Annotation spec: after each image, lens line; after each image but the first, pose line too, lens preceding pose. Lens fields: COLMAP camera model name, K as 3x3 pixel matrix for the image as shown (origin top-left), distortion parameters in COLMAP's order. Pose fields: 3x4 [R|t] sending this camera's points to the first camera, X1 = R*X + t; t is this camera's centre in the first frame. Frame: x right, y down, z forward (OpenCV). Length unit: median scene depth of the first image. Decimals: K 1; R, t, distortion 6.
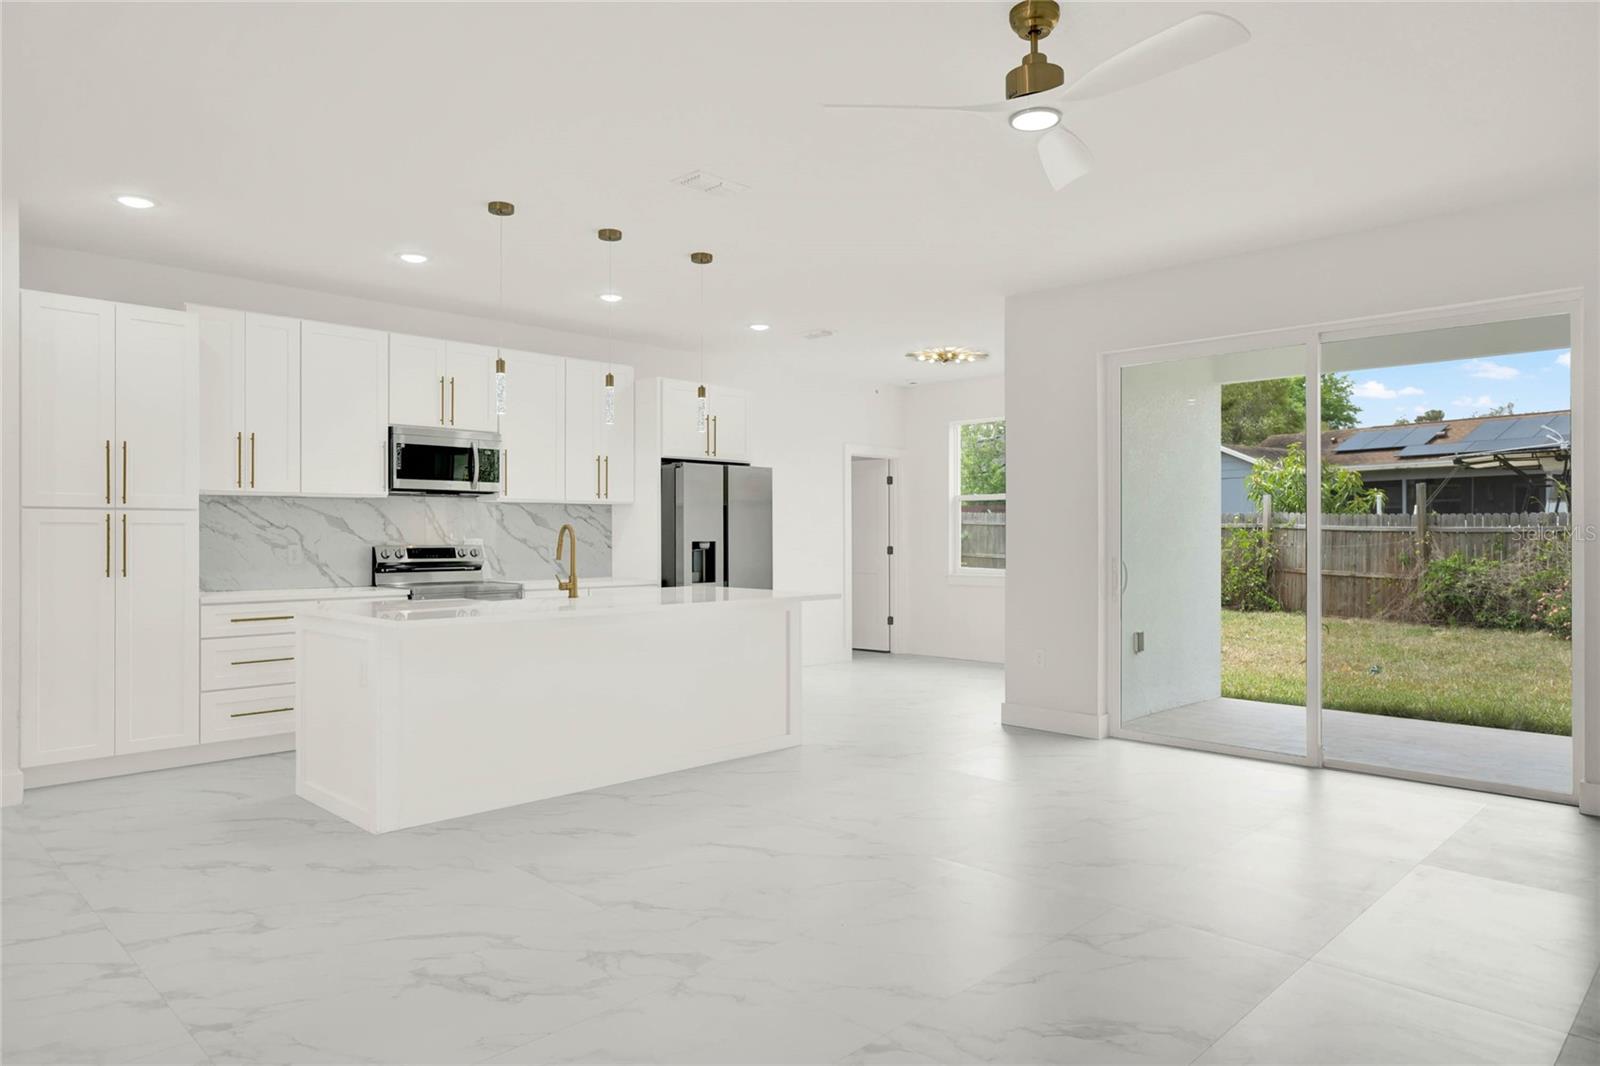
lens RADIAL K [[1014.5, 0, 817.2], [0, 1014.5, 531.2], [0, 0, 1]] dist [0.014873, 0.013587]
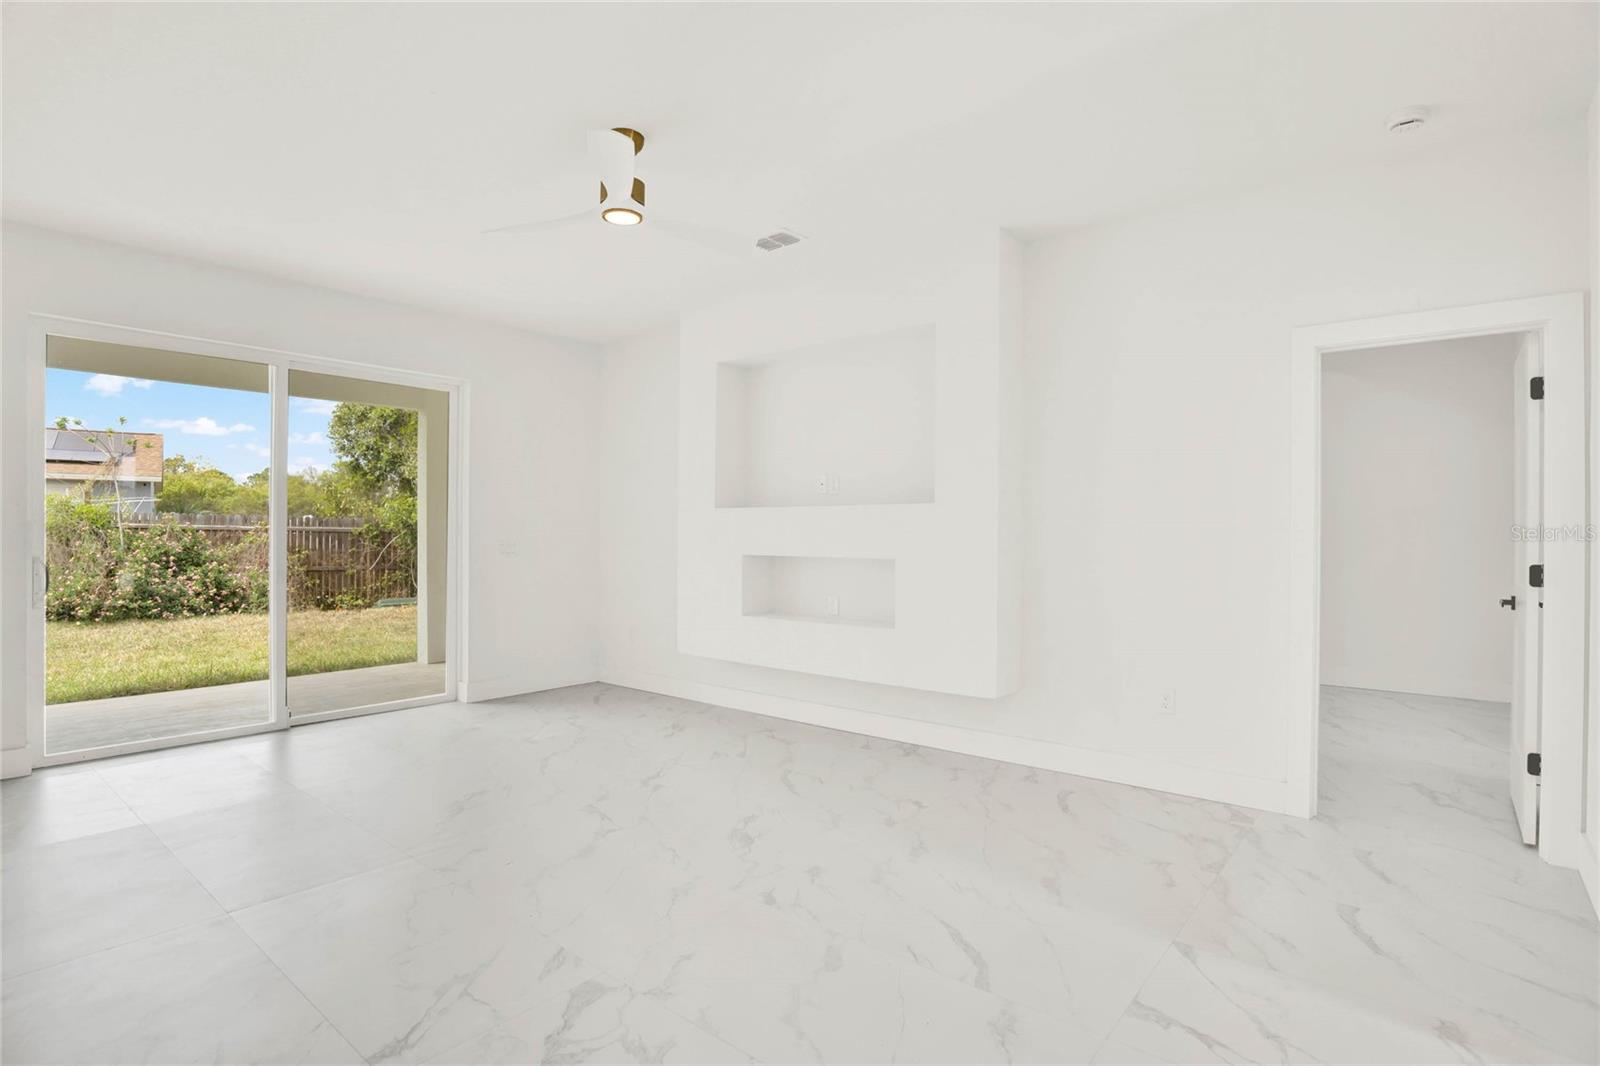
lens RADIAL K [[787.3, 0, 804.1], [0, 787.3, 535.2], [0, 0, 1]] dist [-0.015247, 0.000047]
pose [[-0.082138, 0.001223, 0.996620, -0.873241], [-0.010235, 0.999945, -0.002070, 0.002642], [-0.996568, -0.010371, -0.082121, 0.889706]]
